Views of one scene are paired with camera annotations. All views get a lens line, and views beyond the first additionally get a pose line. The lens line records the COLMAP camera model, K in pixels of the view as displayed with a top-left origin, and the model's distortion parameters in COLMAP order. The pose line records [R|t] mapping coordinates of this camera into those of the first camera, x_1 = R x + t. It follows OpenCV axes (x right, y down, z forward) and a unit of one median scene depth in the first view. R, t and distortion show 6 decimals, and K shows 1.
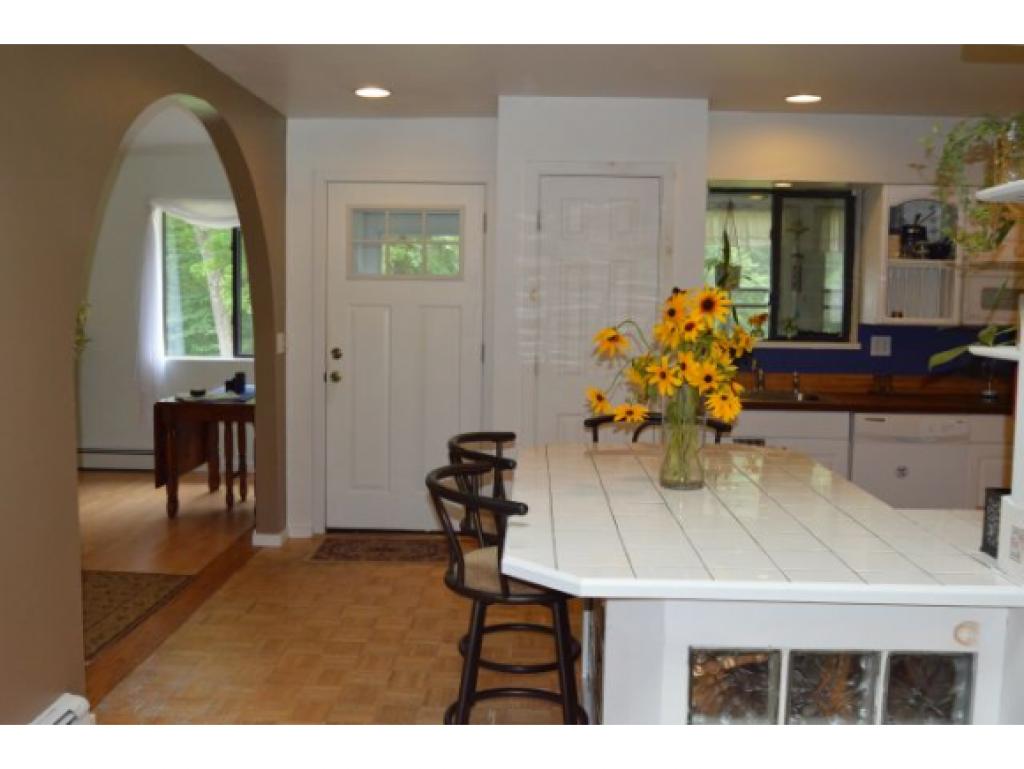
lens RADIAL K [[972.6, 0, 512.0], [0, 972.6, 384.5], [0, 0, 1]] dist [0.005019, -0.206752]
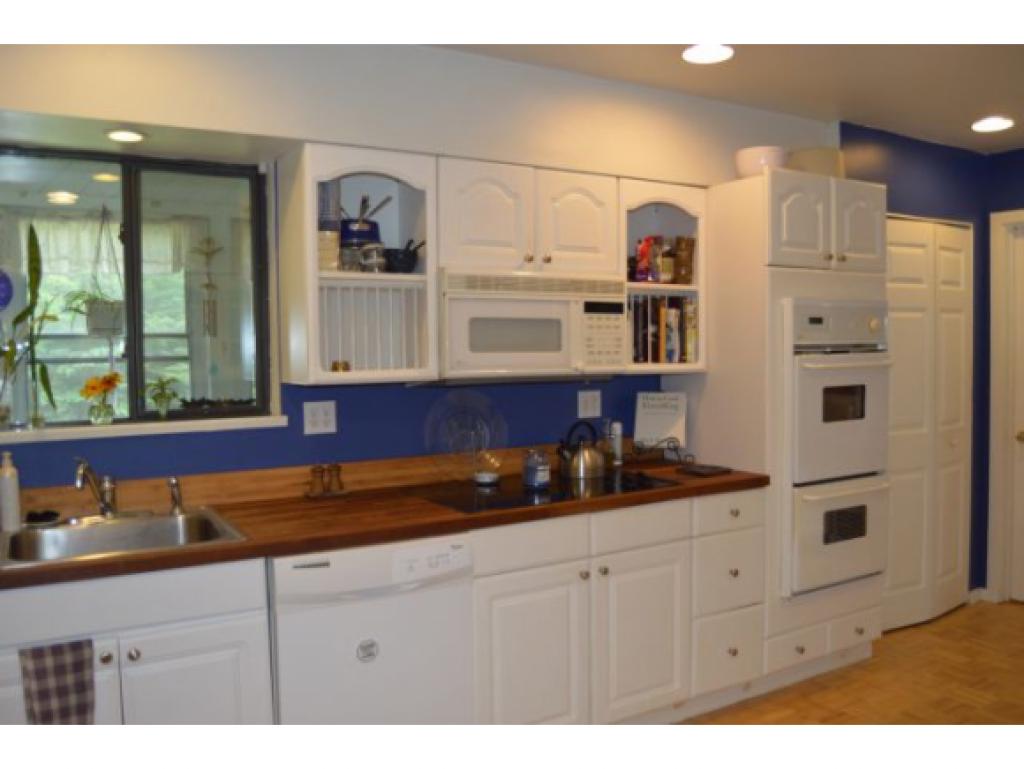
lens RADIAL K [[833.2, 0, 512.0], [0, 833.2, 384.5], [0, 0, 1]] dist [-0.080100, 0.023589]
pose [[0.843619, -0.048688, 0.534731, 0.212198], [0.072302, 0.997111, -0.023278, -0.041382], [-0.532053, 0.058300, 0.844702, 0.511506]]
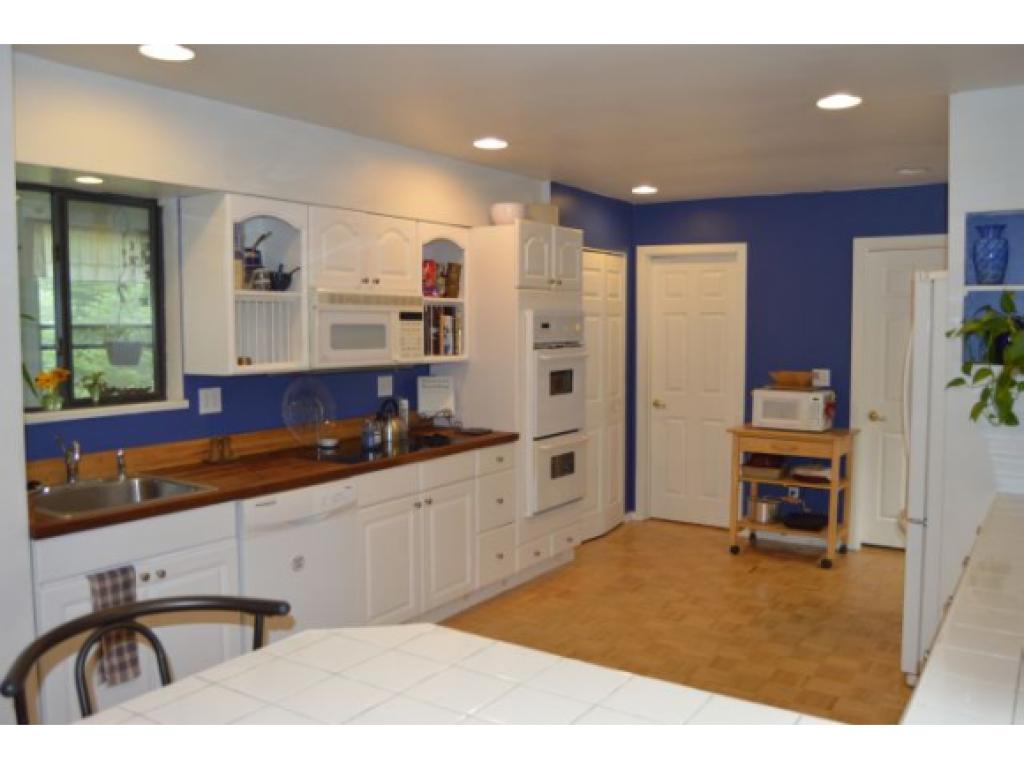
lens RADIAL K [[835.2, 0, 512.0], [0, 835.2, 384.5], [0, 0, 1]] dist [-0.065620, 0.000949]
pose [[0.536504, -0.074958, 0.840562, -0.052319], [0.083659, 0.995865, 0.035410, -0.058558], [-0.839741, 0.051323, 0.540557, 0.450851]]
